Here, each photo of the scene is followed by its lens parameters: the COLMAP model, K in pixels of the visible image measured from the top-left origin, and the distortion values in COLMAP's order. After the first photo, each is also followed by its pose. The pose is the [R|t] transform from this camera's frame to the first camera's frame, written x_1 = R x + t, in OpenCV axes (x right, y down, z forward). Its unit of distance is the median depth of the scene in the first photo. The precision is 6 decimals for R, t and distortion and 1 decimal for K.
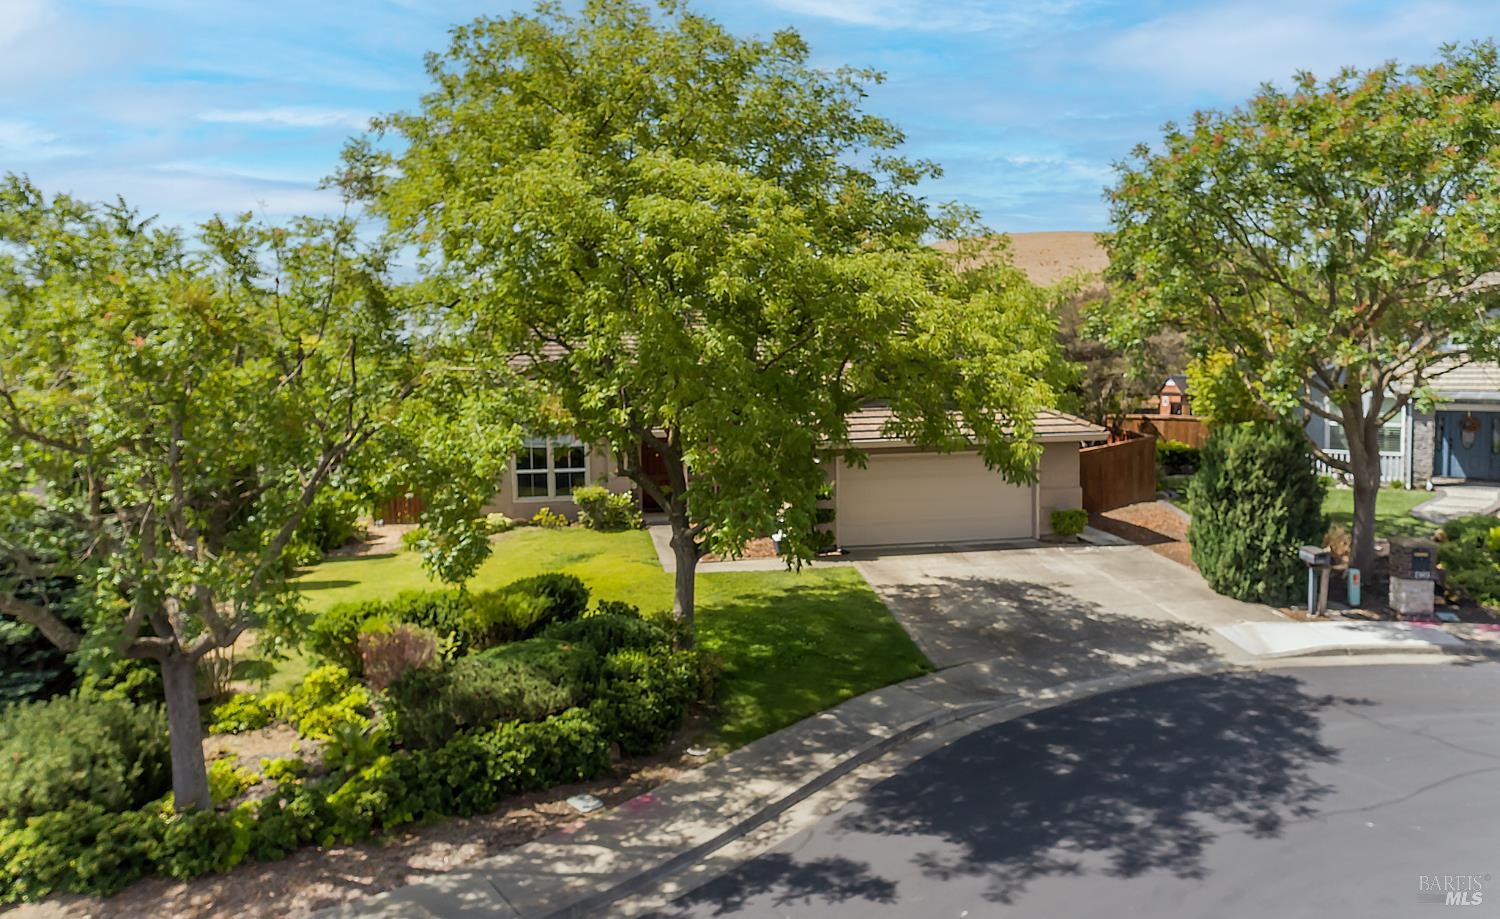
lens RADIAL K [[993.4, 0, 745.1], [0, 993.4, 457.5], [0, 0, 1]] dist [0.029763, 0.004961]
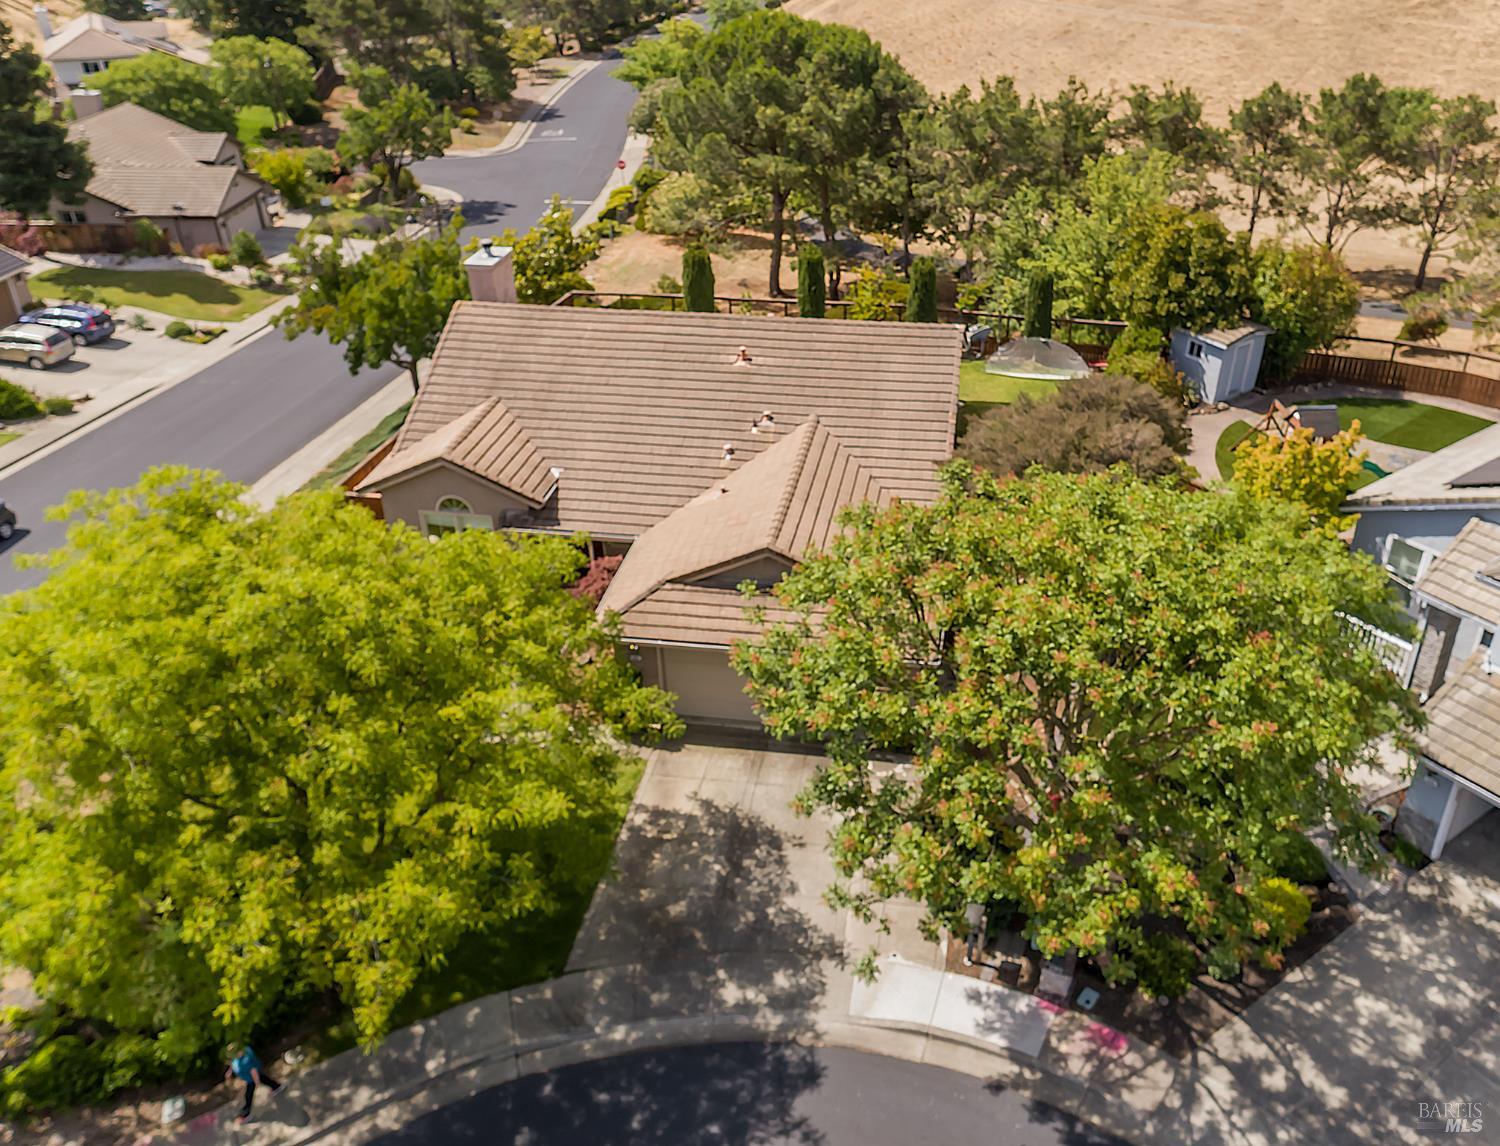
lens RADIAL K [[1203.7, 0, 827.9], [0, 1203.7, 546.6], [0, 0, 1]] dist [0.025753, 0.020155]
pose [[0.954462, 0.157613, -0.253297, 0.828391], [-0.038432, 0.906933, 0.419518, -0.910597], [0.295845, -0.390679, 0.871691, 0.055902]]
